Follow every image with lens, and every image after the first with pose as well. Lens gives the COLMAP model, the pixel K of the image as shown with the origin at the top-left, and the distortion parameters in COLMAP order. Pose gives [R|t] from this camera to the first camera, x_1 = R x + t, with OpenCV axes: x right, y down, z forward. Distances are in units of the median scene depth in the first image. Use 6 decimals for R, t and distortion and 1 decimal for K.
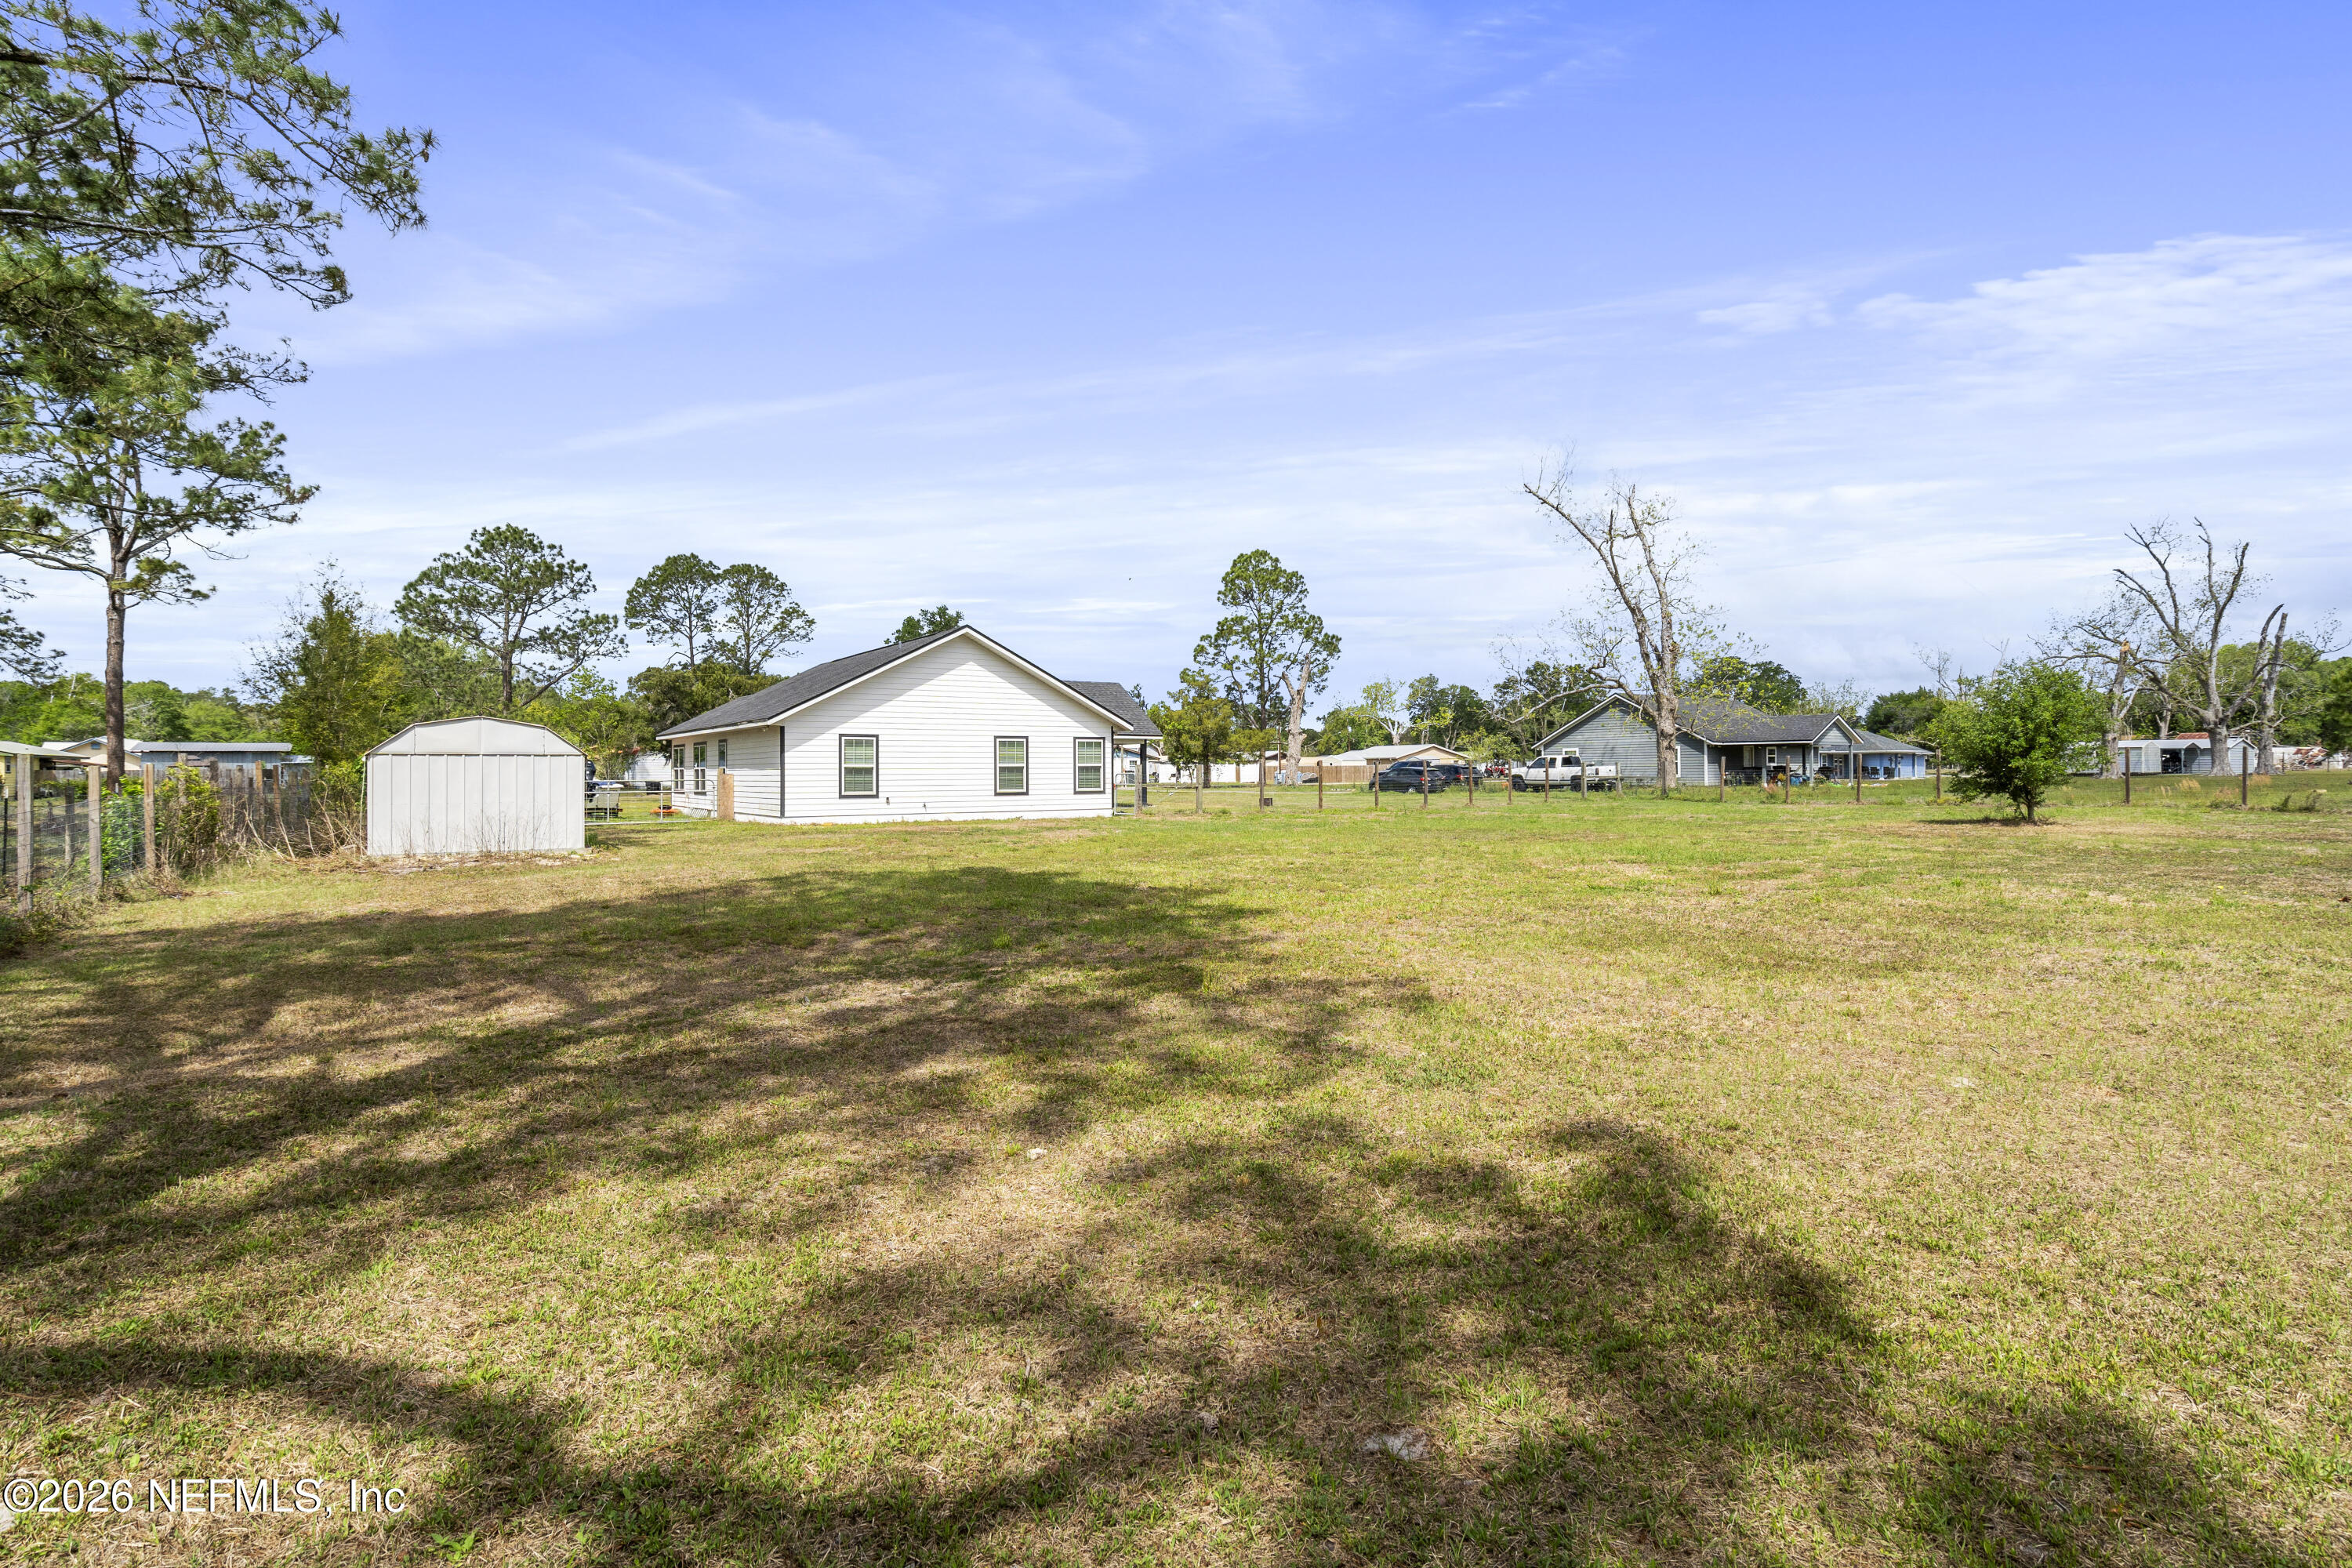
lens RADIAL K [[1149.5, 0, 1186.6], [0, 1149.5, 788.1], [0, 0, 1]] dist [0.001832, 0.000368]
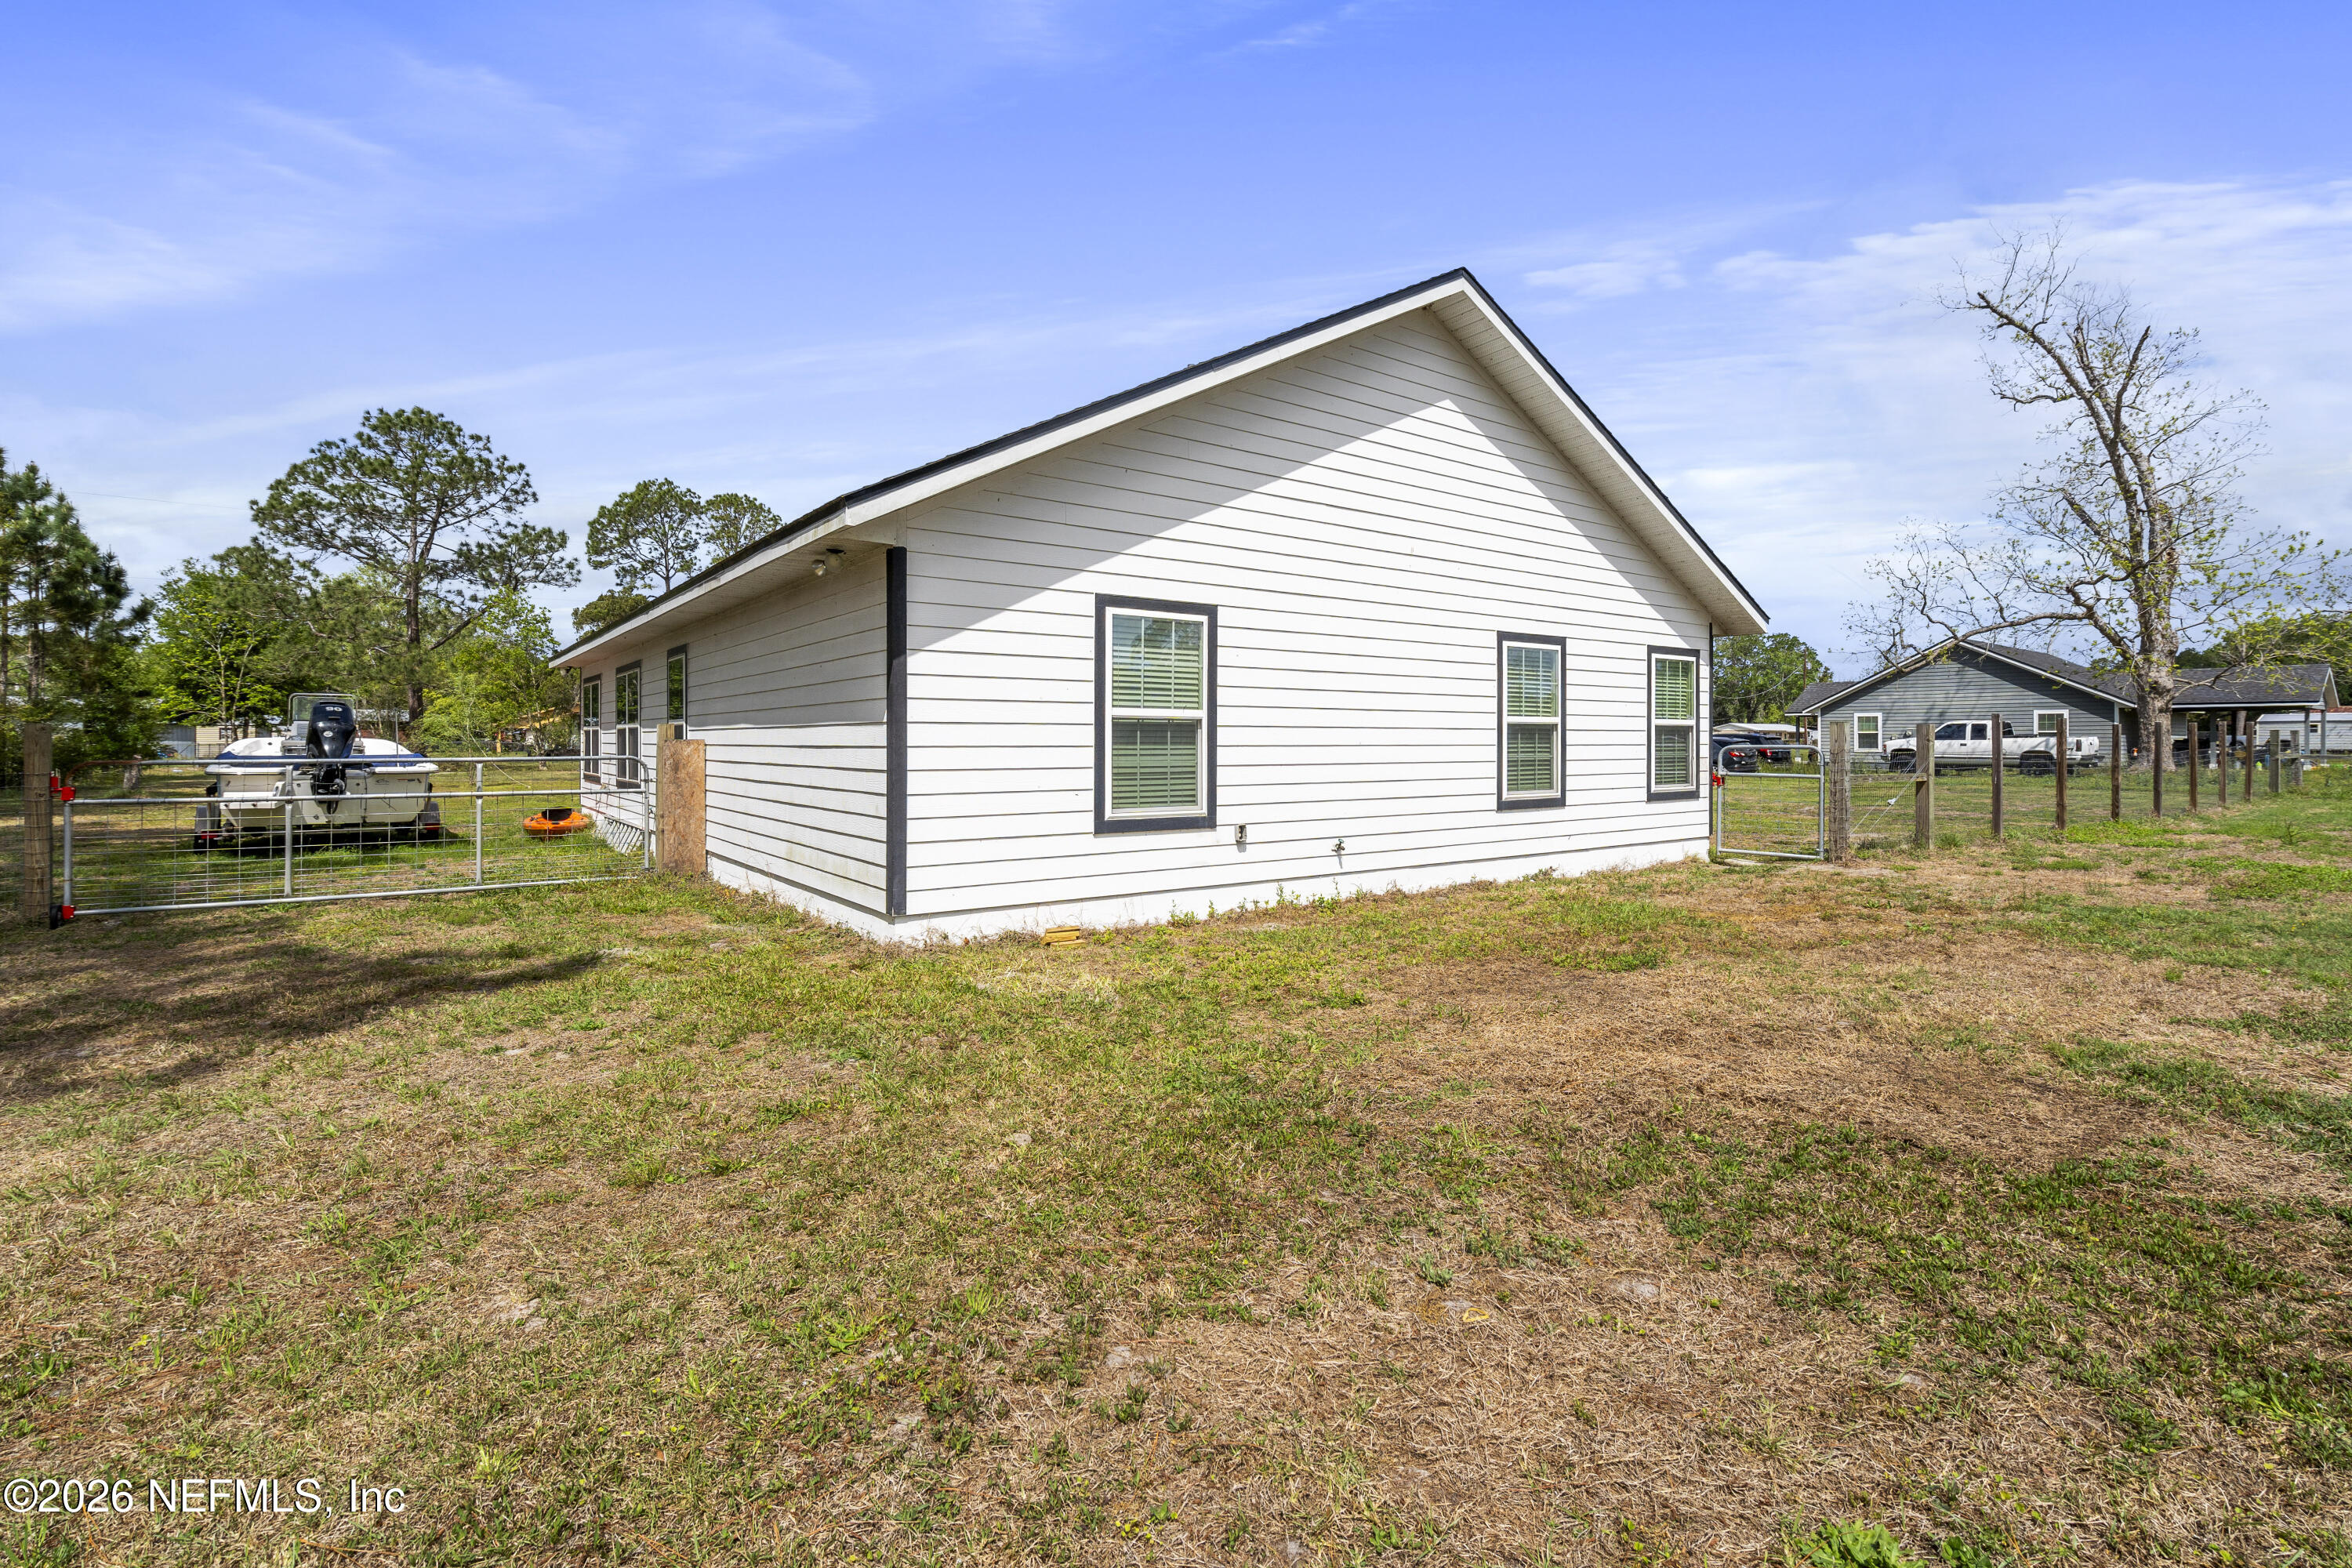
lens RADIAL K [[1083.6, 0, 1176.7], [0, 1083.6, 750.3], [0, 0, 1]] dist [0.000334, 0.001066]
pose [[0.999665, 0.006452, 0.025078, -0.146989], [-0.006294, 0.999960, -0.006357, -0.004612], [-0.025118, 0.006197, 0.999665, 0.377778]]
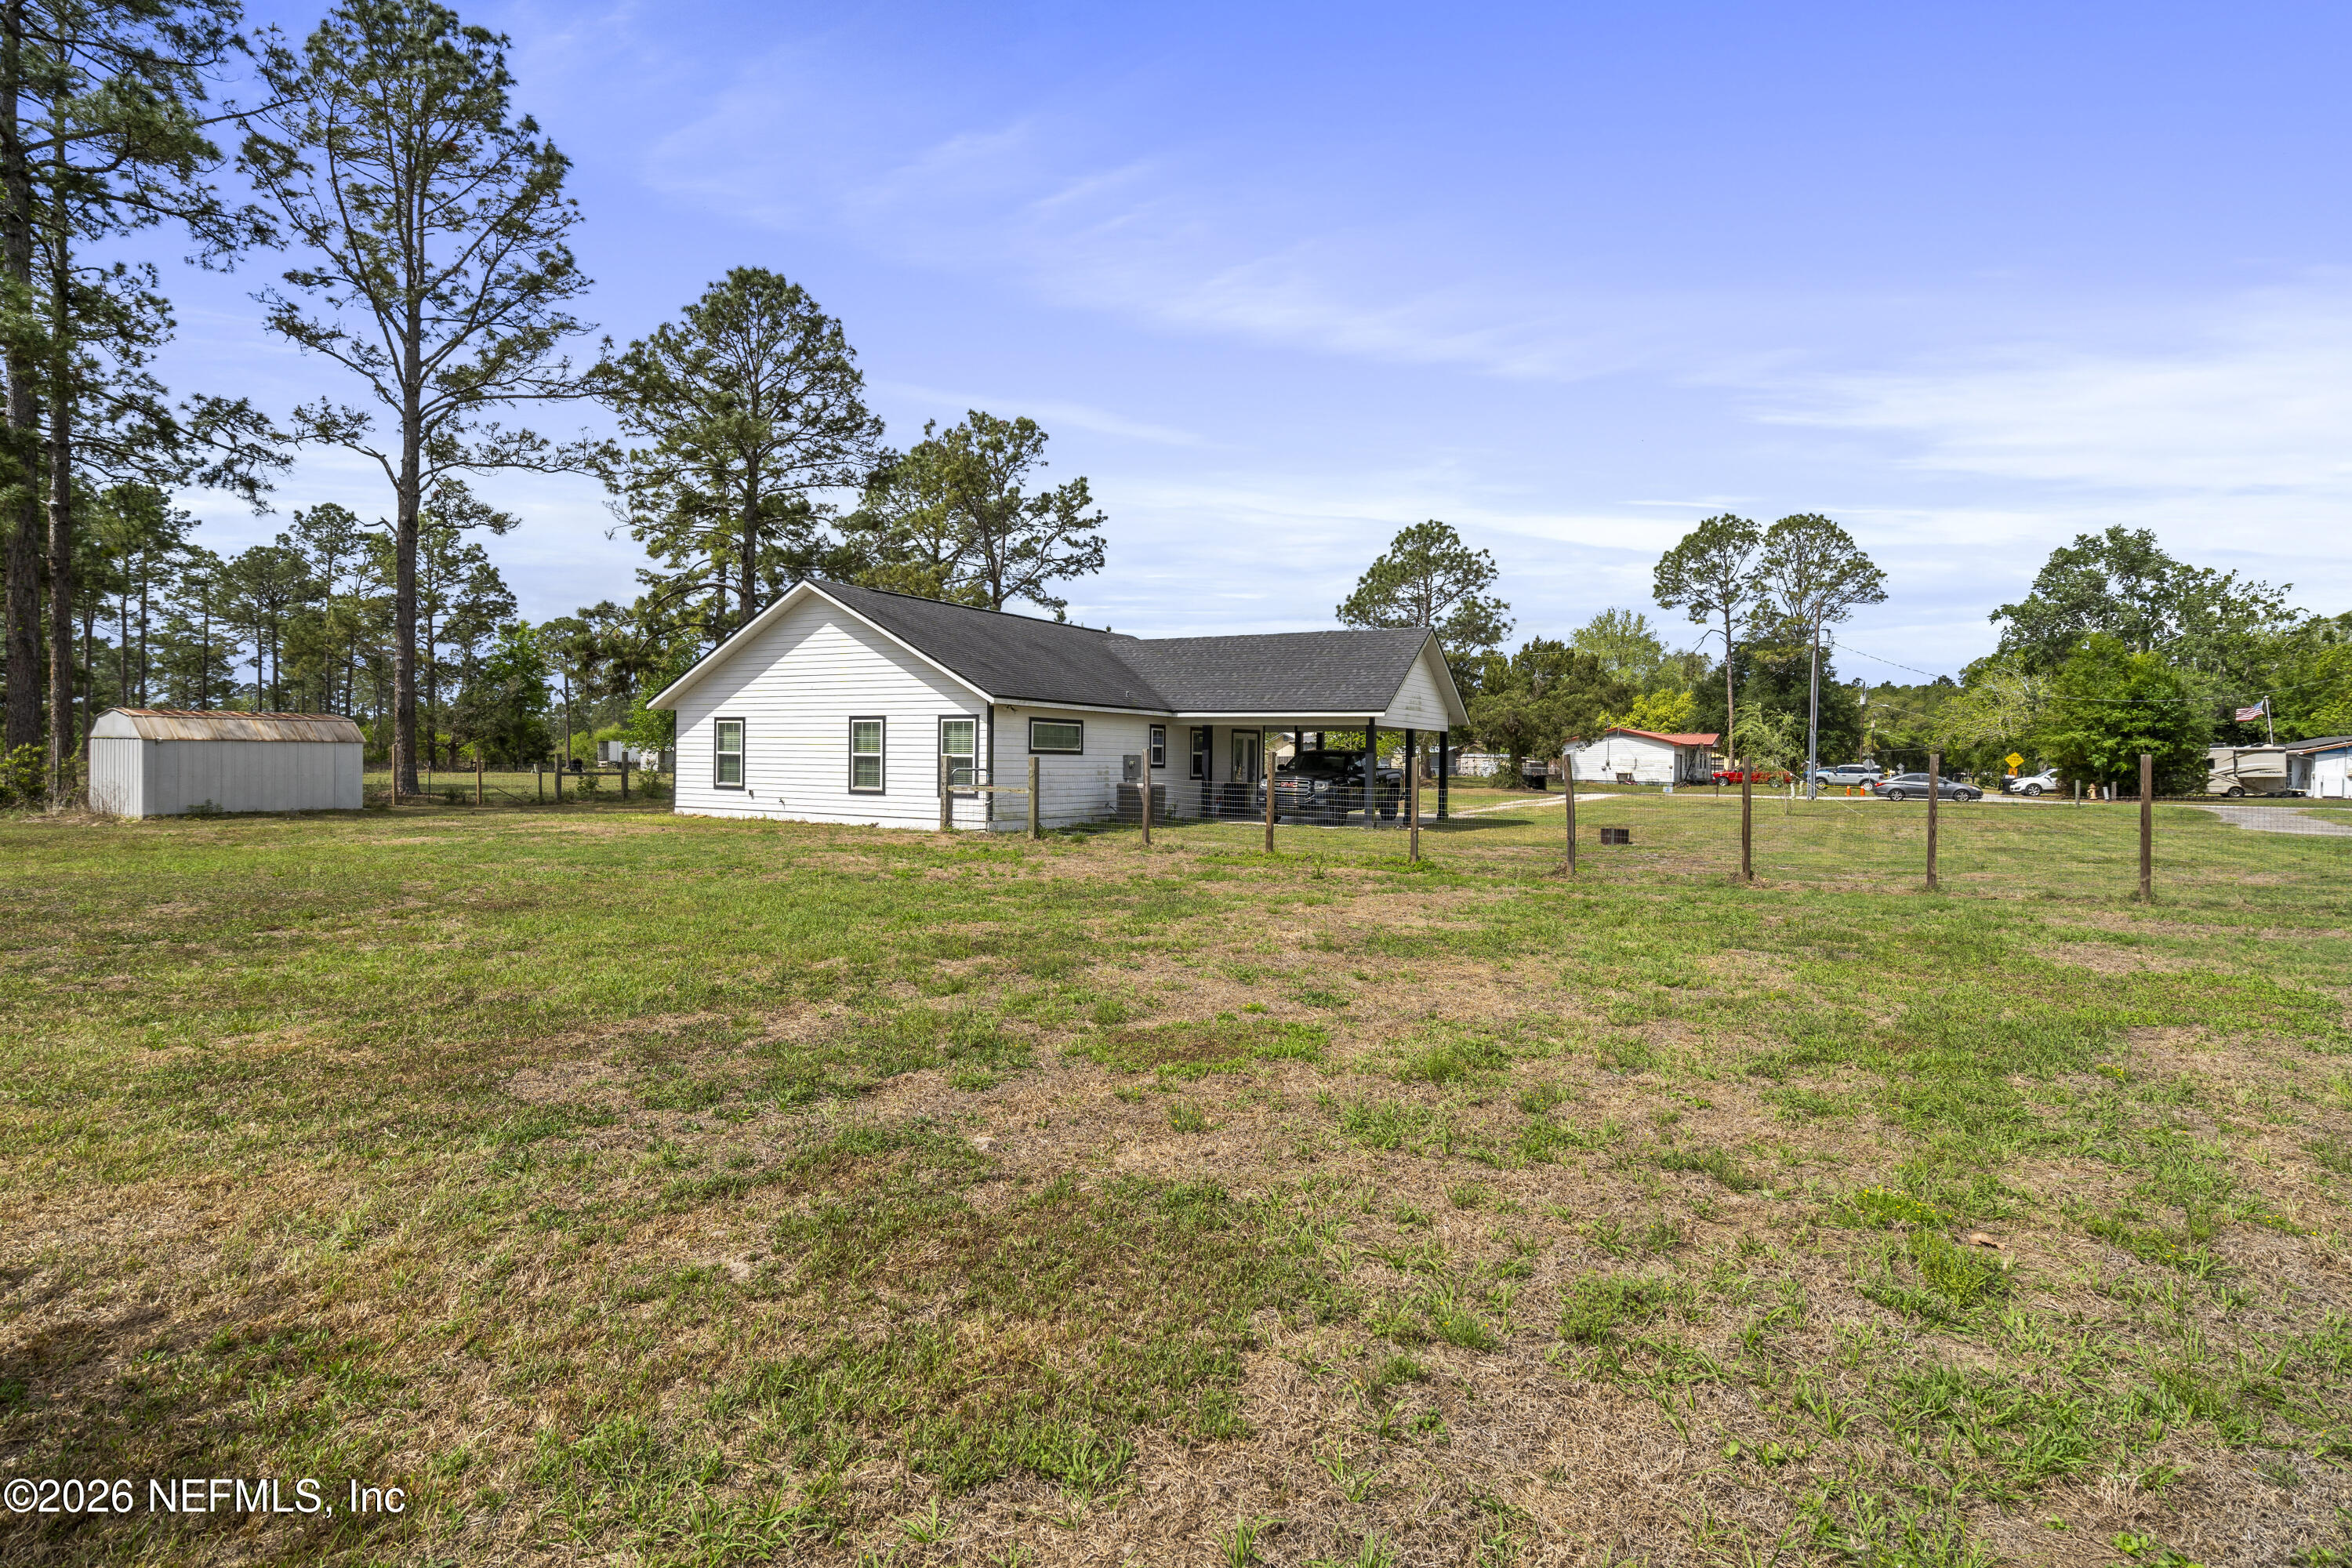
lens RADIAL K [[1149.5, 0, 1160.0], [0, 1149.5, 774.9], [0, 0, 1]] dist [0.001832, 0.000368]
pose [[0.423385, 0.026120, -0.905573, 0.338848], [-0.031448, 0.999406, 0.014124, -0.013006], [0.905404, 0.022499, 0.423954, 0.473391]]
